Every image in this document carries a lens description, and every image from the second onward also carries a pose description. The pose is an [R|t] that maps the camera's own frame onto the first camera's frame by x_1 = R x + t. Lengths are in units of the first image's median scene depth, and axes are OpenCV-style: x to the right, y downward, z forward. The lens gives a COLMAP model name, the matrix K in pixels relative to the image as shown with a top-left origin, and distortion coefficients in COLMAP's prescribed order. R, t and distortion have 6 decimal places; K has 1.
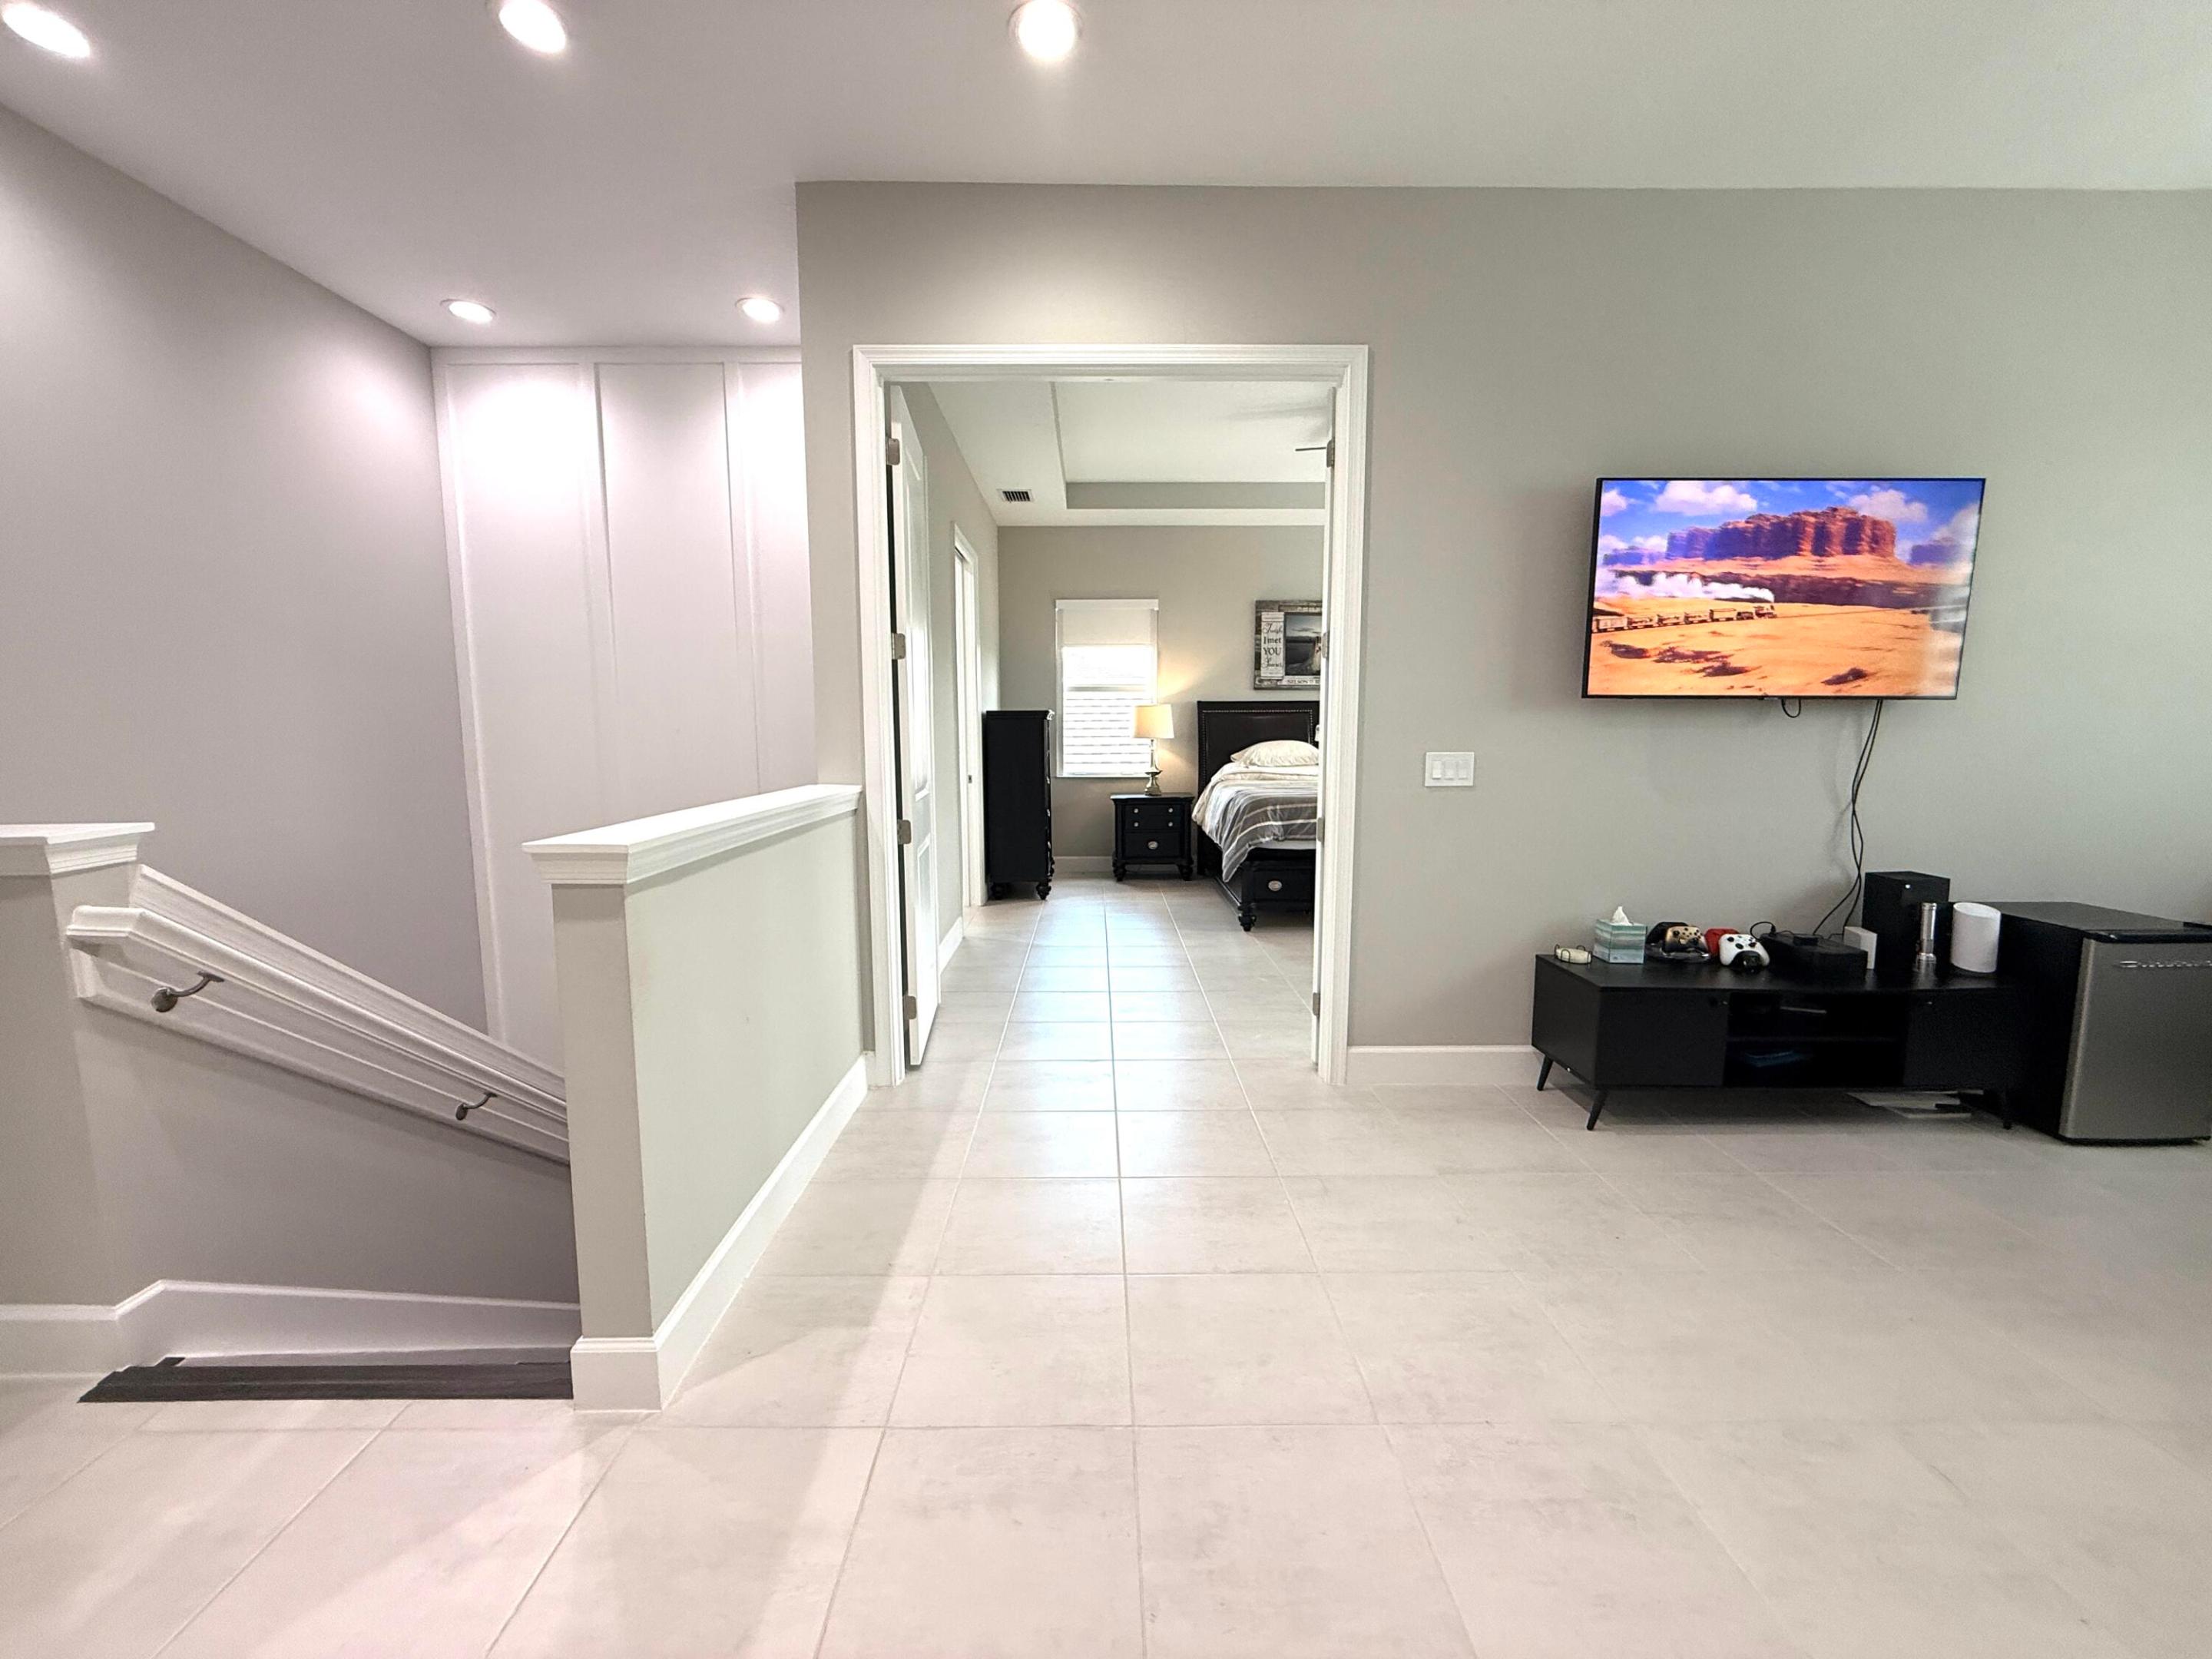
lens RADIAL K [[880.6, 0, 1100.8], [0, 880.6, 831.8], [0, 0, 1]] dist [0.000419, 0.000108]
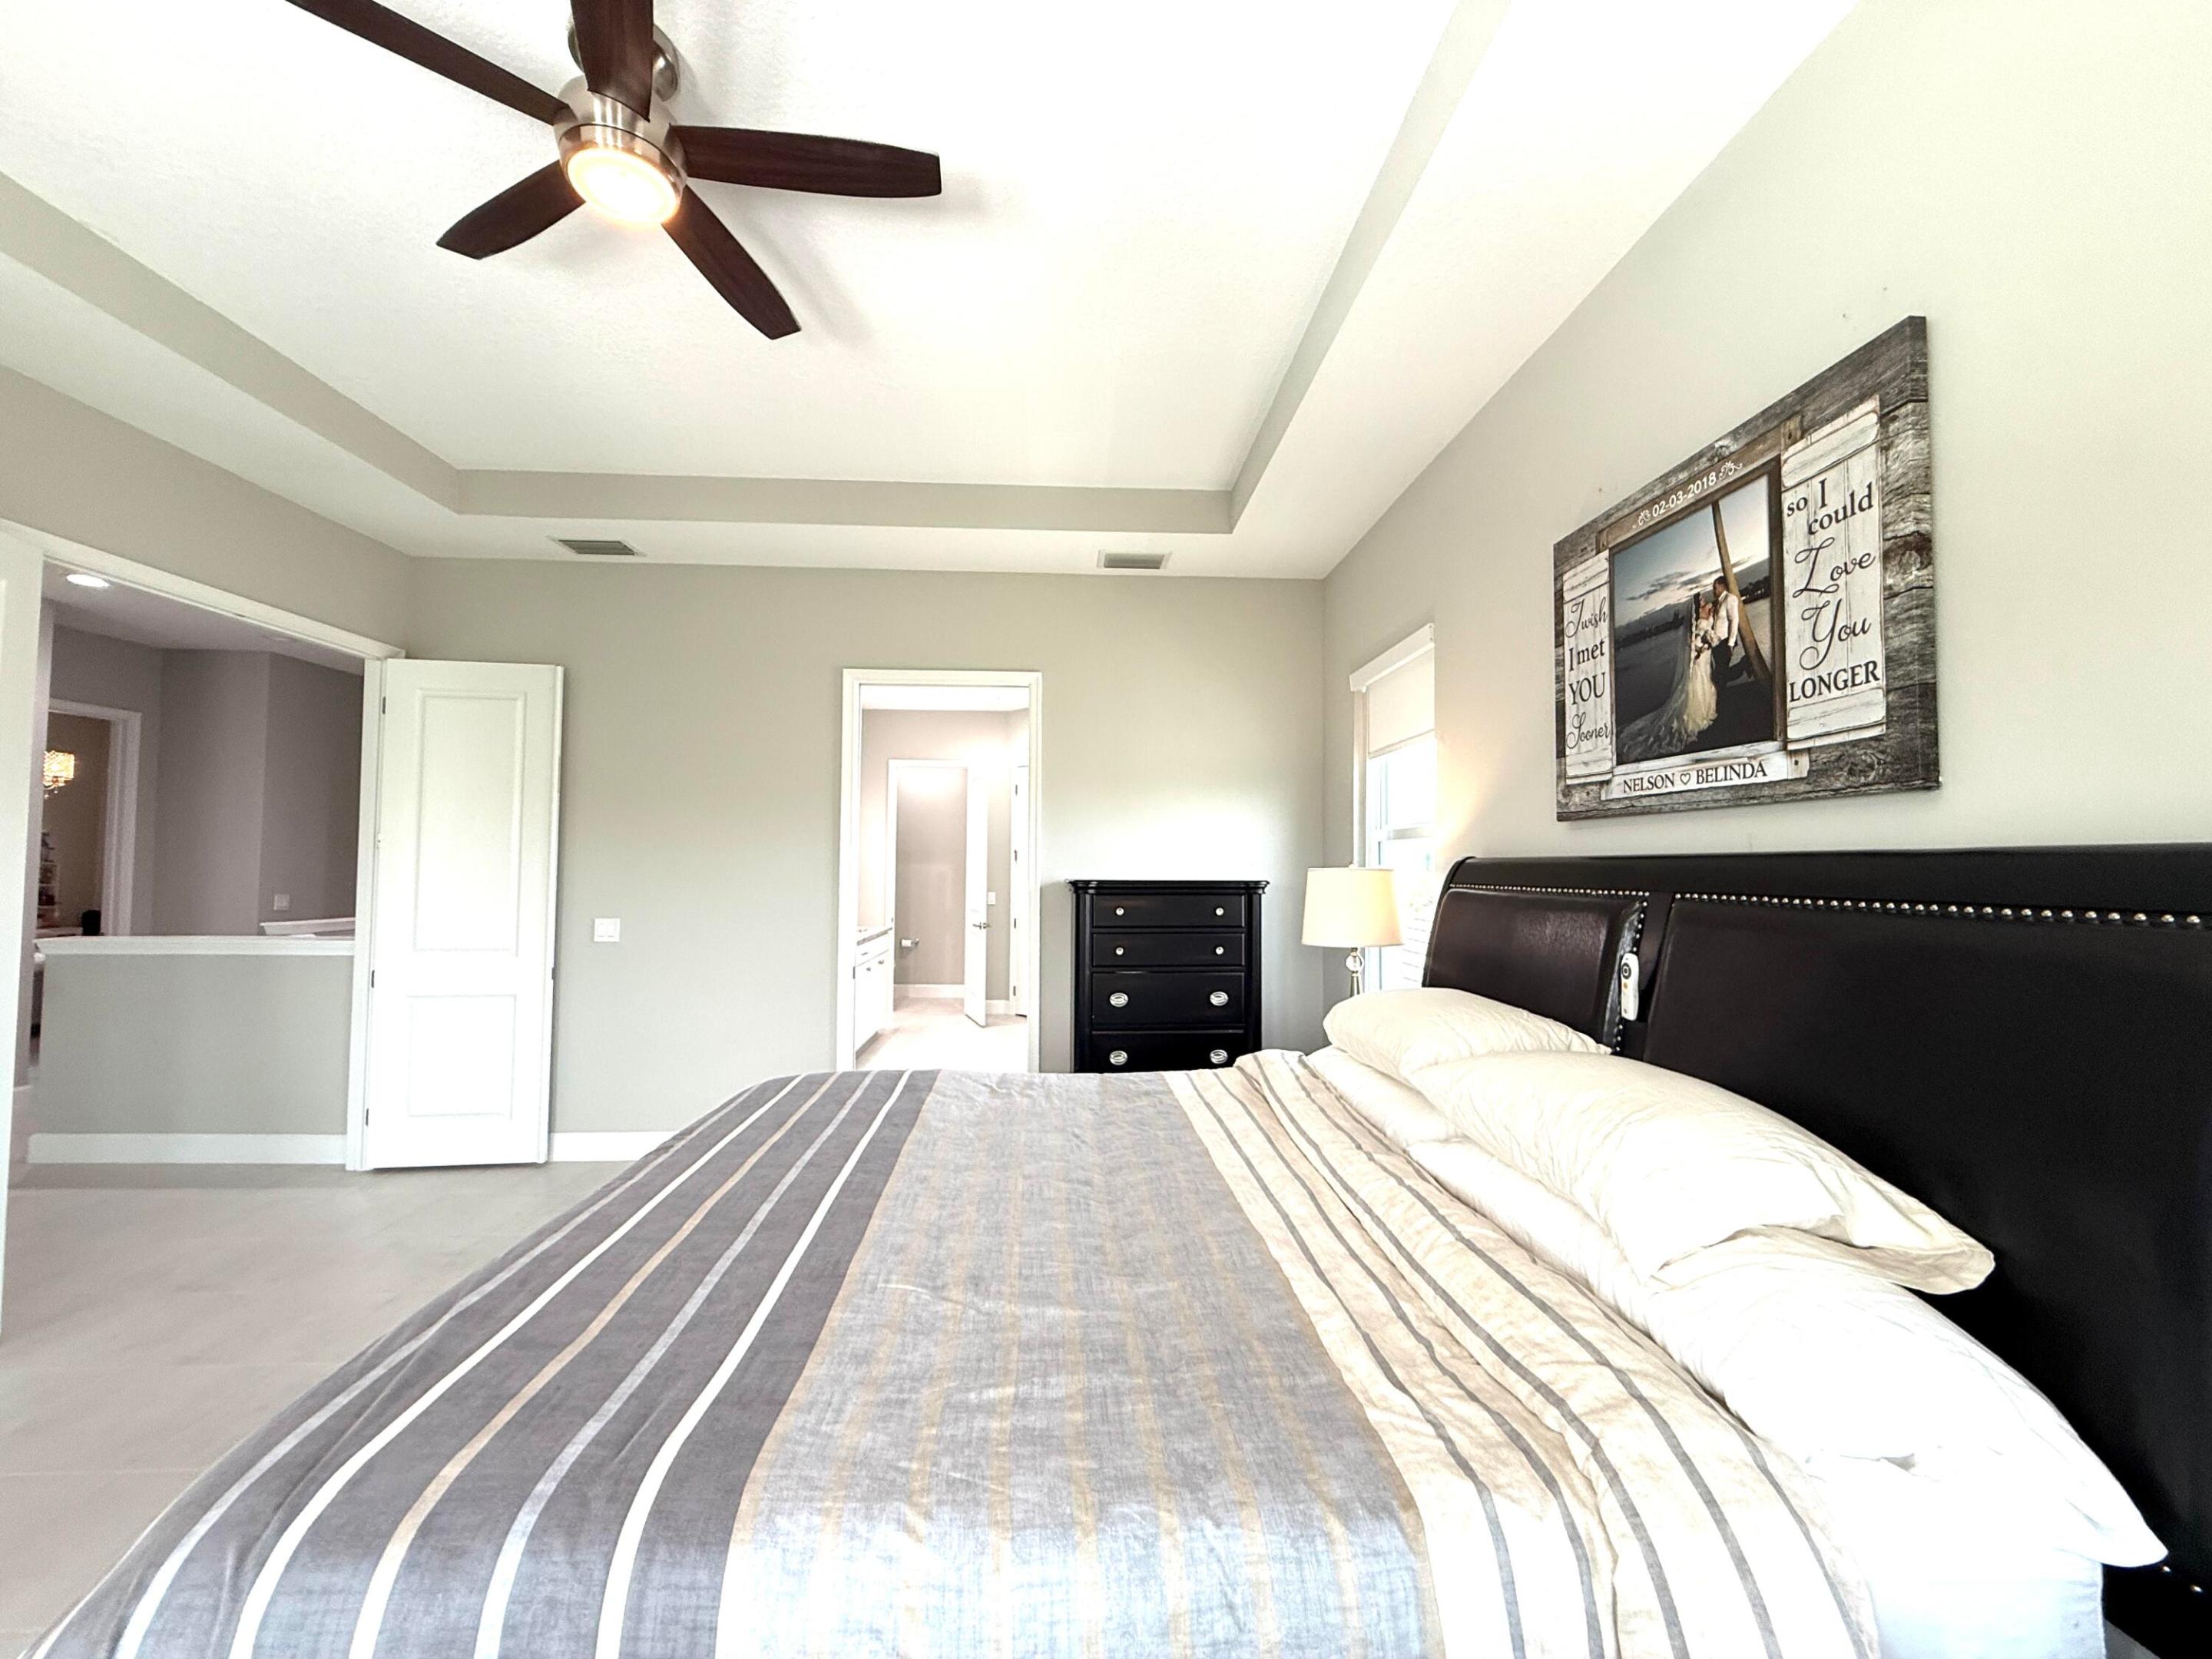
lens RADIAL K [[880.6, 0, 1099.7], [0, 880.6, 832.4], [0, 0, 1]] dist [0.000419, 0.000108]
pose [[0.042539, -0.032931, -0.998552, 1.199923], [-0.124659, 0.991471, -0.038008, -0.313827], [0.991287, 0.126095, 0.038071, 2.074616]]
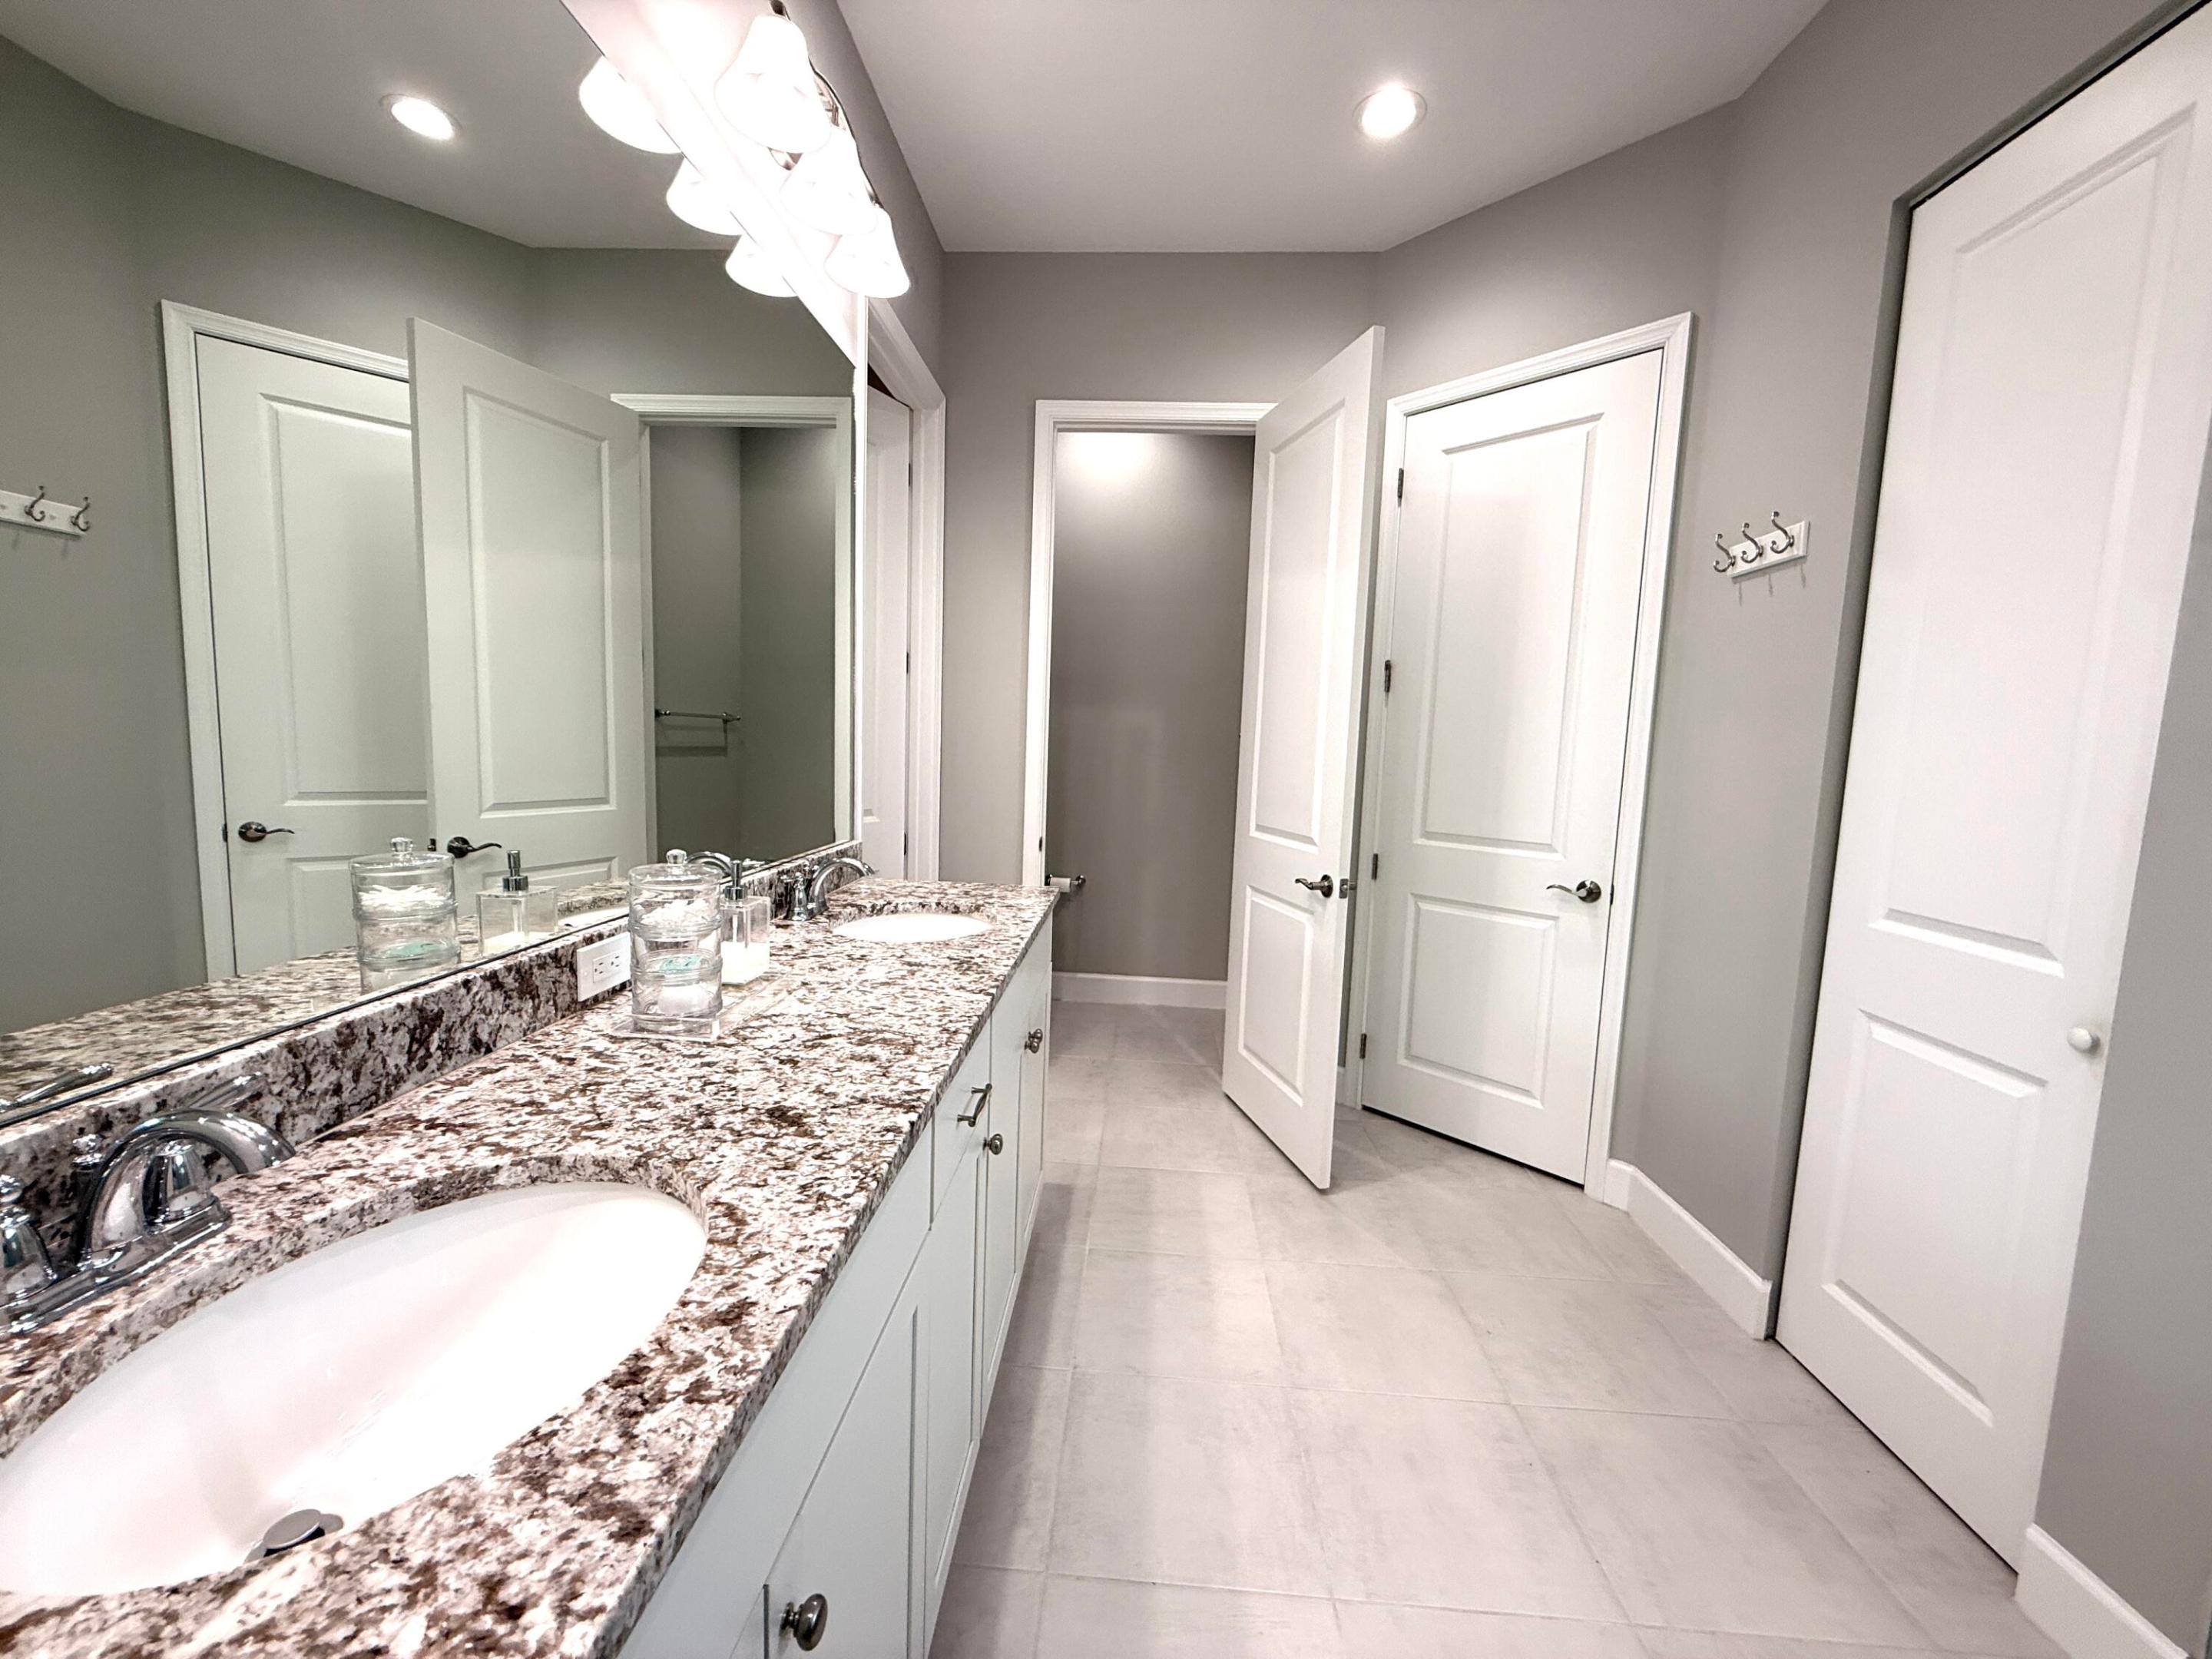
lens RADIAL K [[880.6, 0, 1102.8], [0, 880.6, 832.5], [0, 0, 1]] dist [0.000419, 0.000108]
pose [[-0.064380, 0.107710, -0.992096, -0.609108], [-0.149122, 0.981957, 0.116286, -0.208851], [0.986721, 0.155430, -0.047157, 1.679539]]
